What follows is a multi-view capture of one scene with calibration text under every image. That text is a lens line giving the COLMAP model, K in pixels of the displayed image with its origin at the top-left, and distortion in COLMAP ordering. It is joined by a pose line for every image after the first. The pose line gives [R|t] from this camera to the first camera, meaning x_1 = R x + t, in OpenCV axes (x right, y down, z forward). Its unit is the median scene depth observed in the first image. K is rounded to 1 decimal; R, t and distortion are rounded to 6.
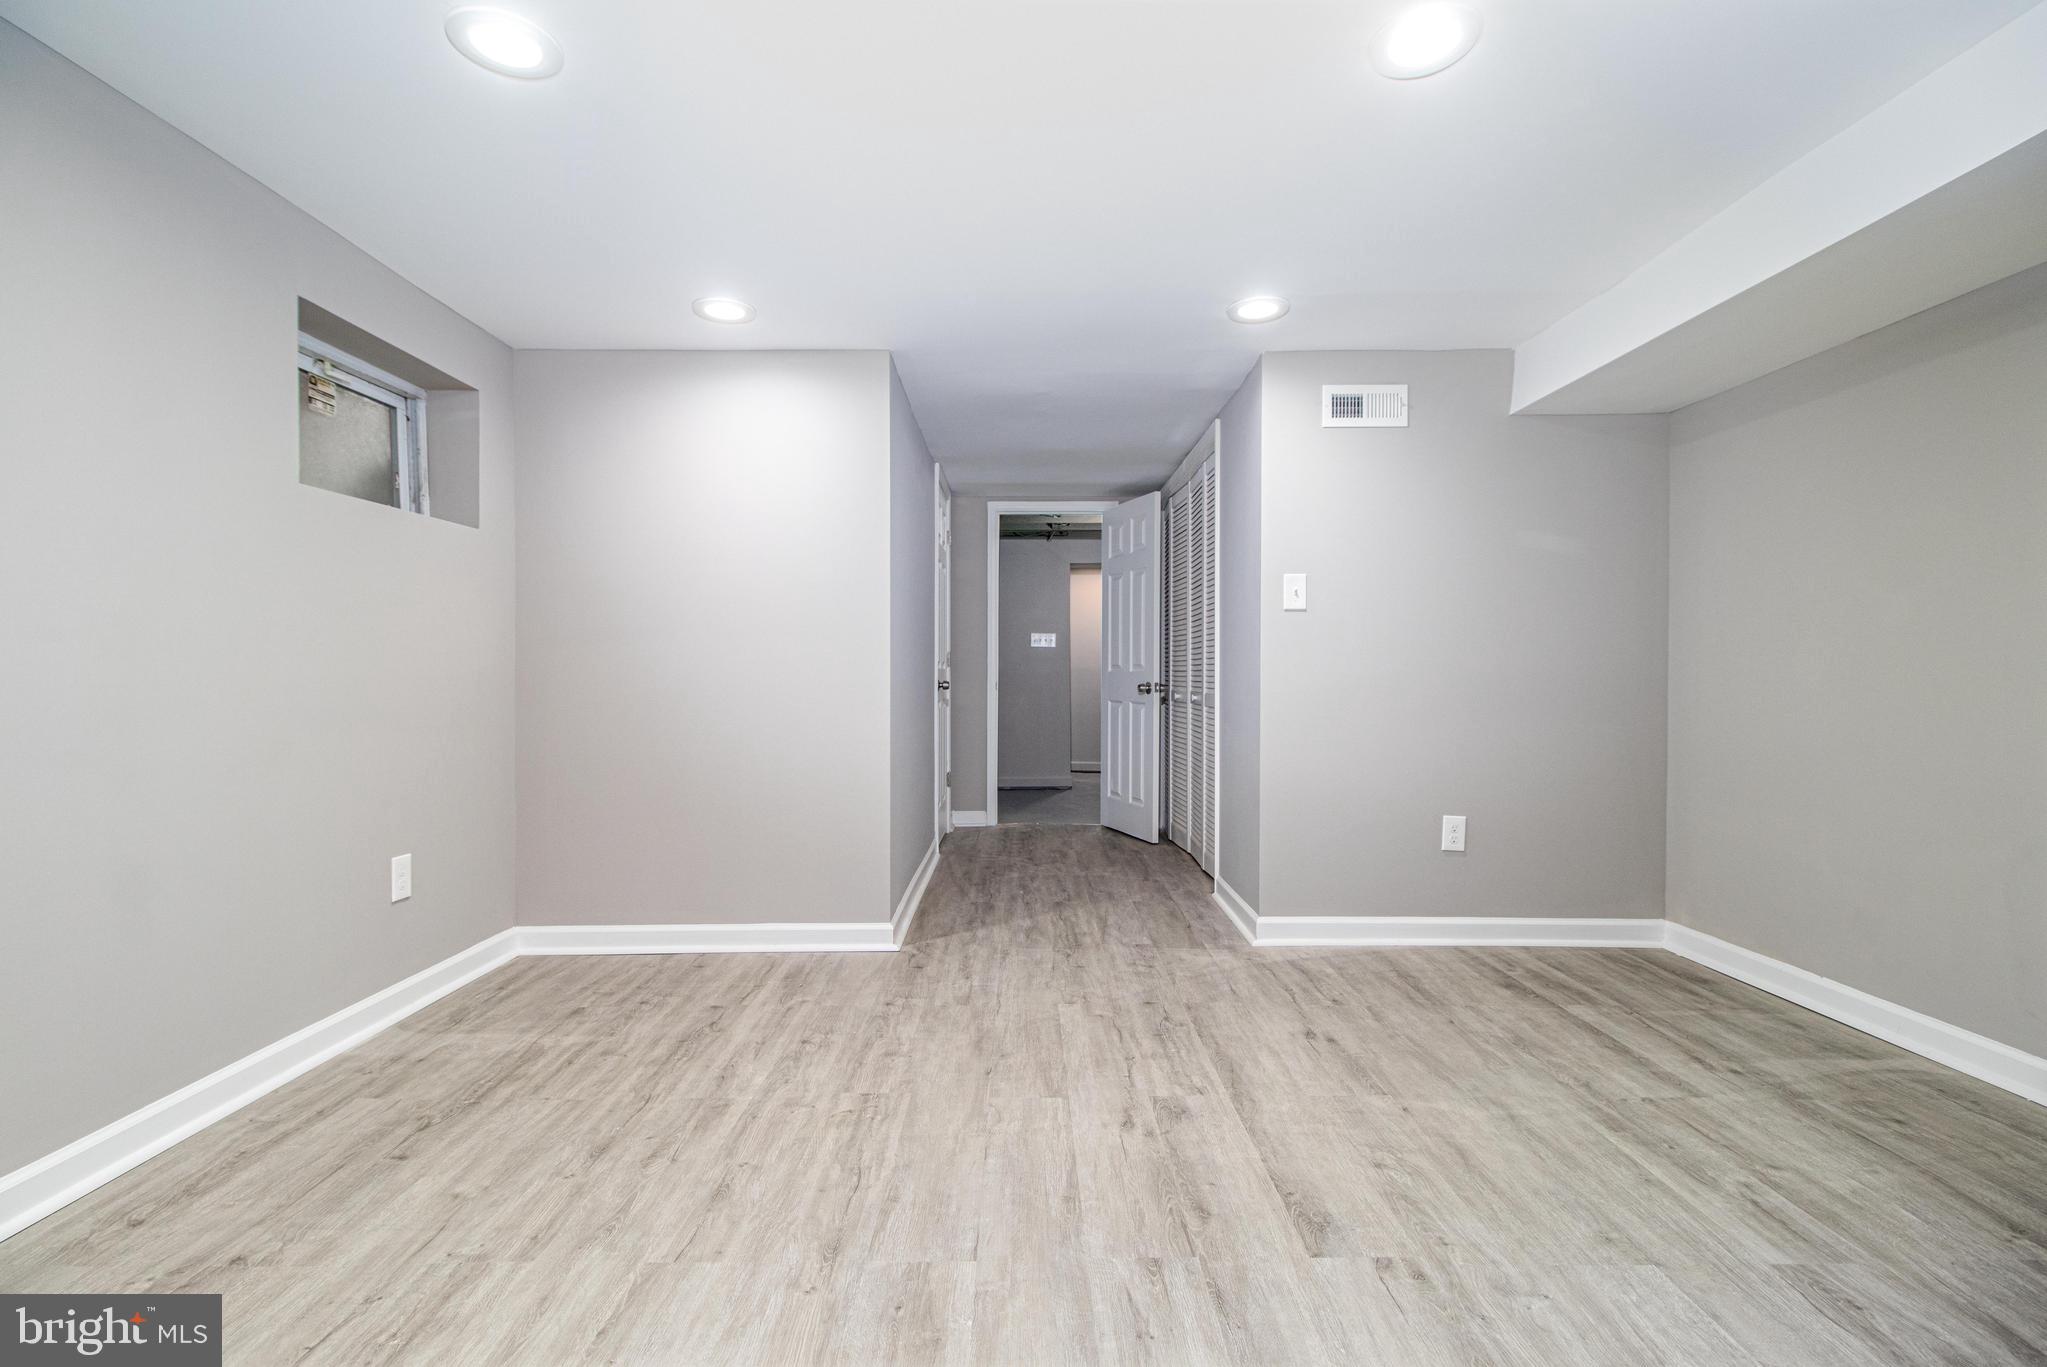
lens RADIAL K [[938.2, 0, 1014.3], [0, 938.2, 679.2], [0, 0, 1]] dist [0.014448, -0.010596]
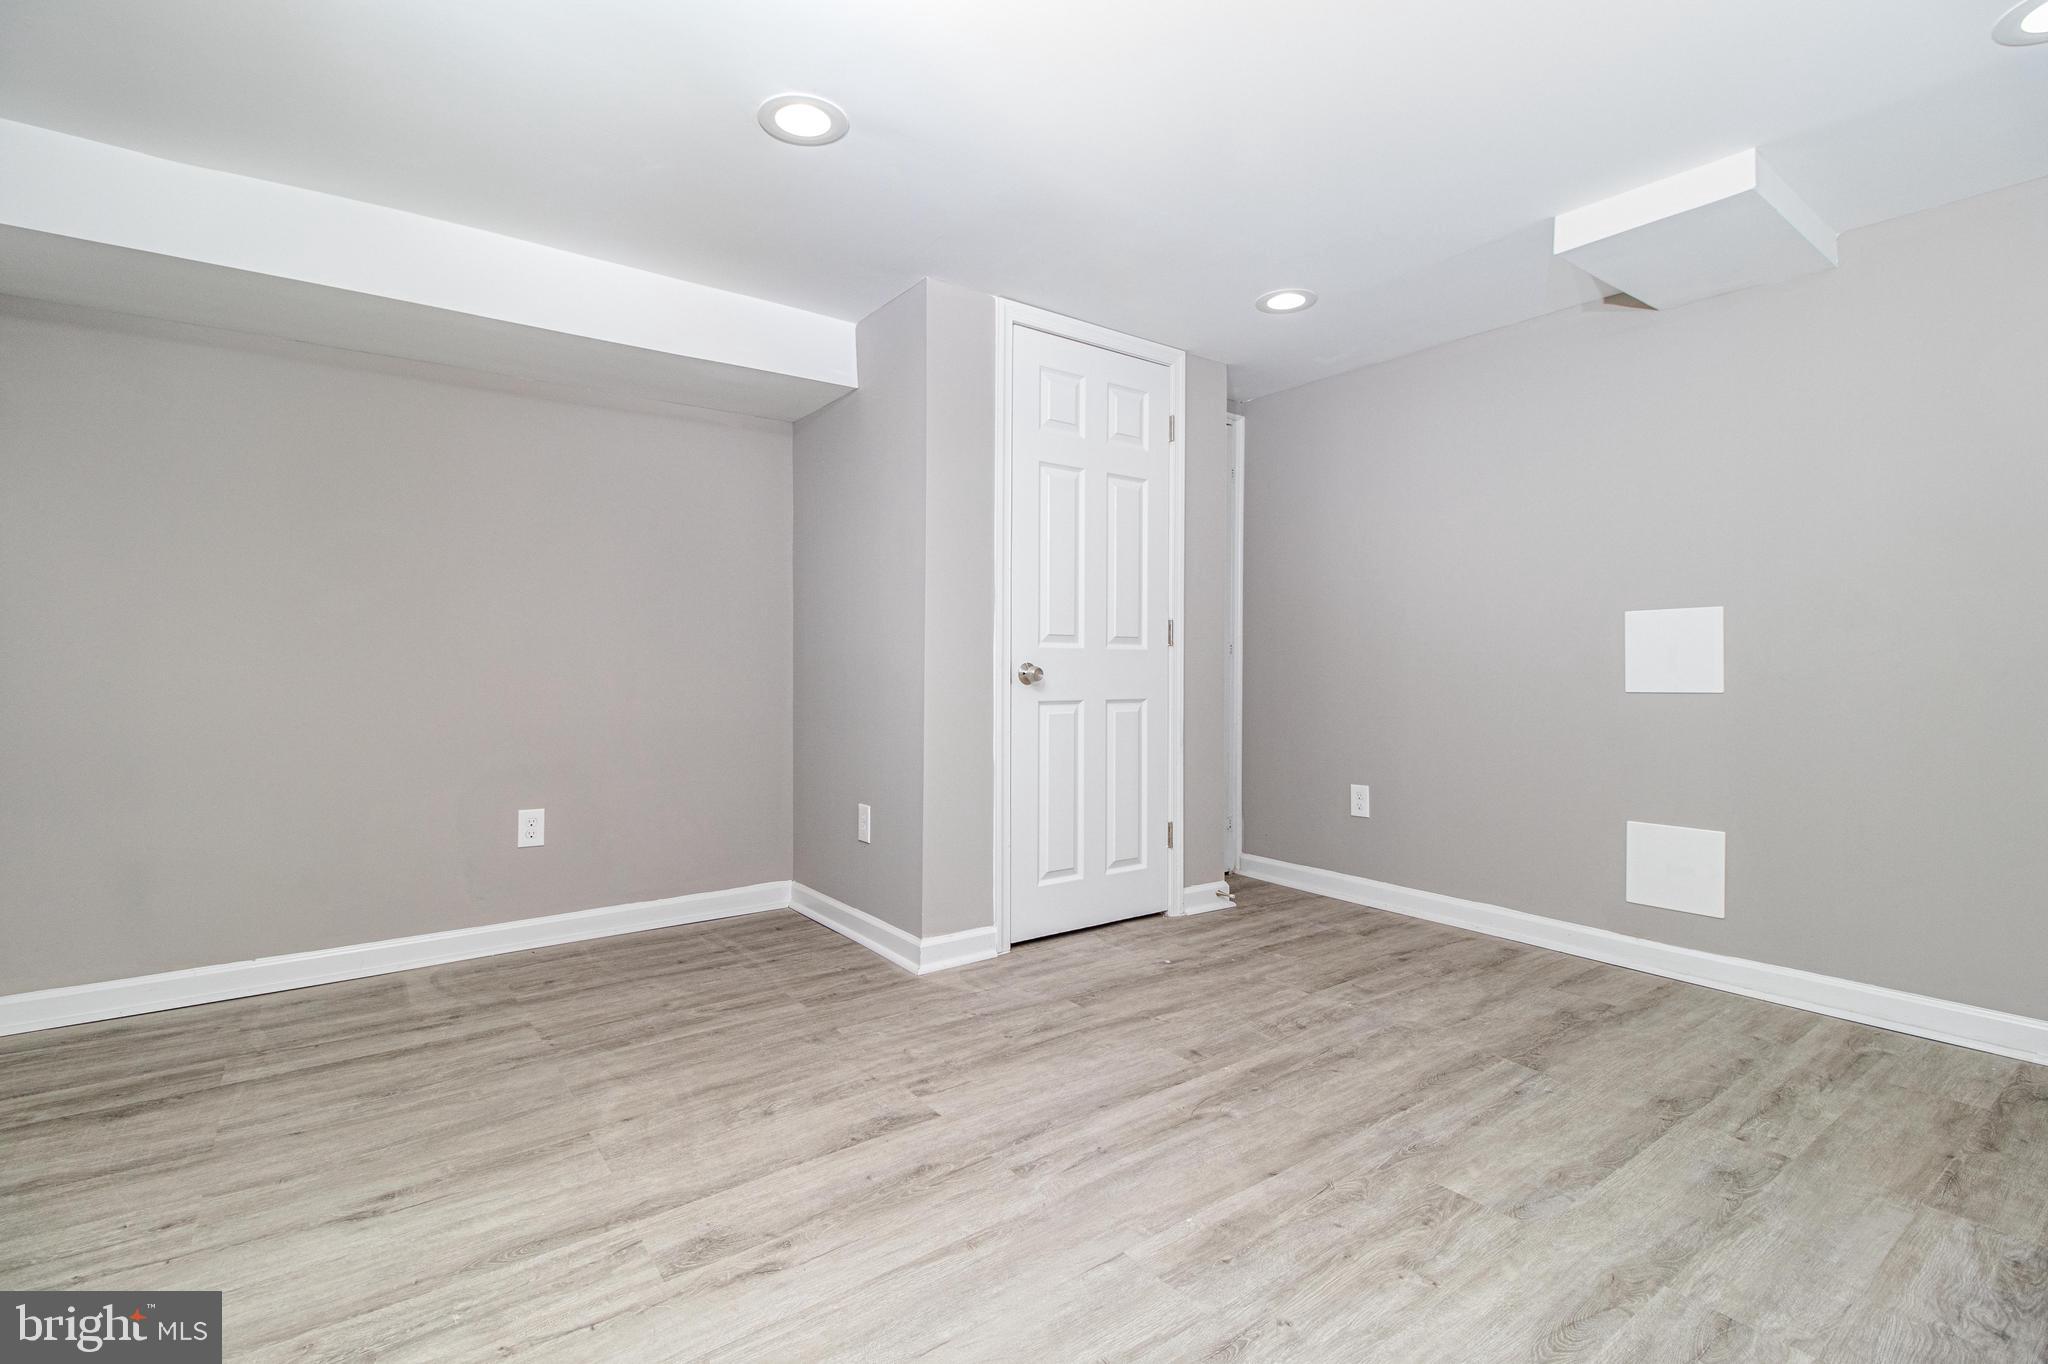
lens RADIAL K [[938.6, 0, 1014.8], [0, 938.6, 669.9], [0, 0, 1]] dist [0.014448, -0.010596]
pose [[-0.596672, -0.003089, 0.802479, -0.529826], [0.003559, 0.999973, 0.006495, 0.005245], [-0.802477, 0.006731, -0.596645, 1.170536]]
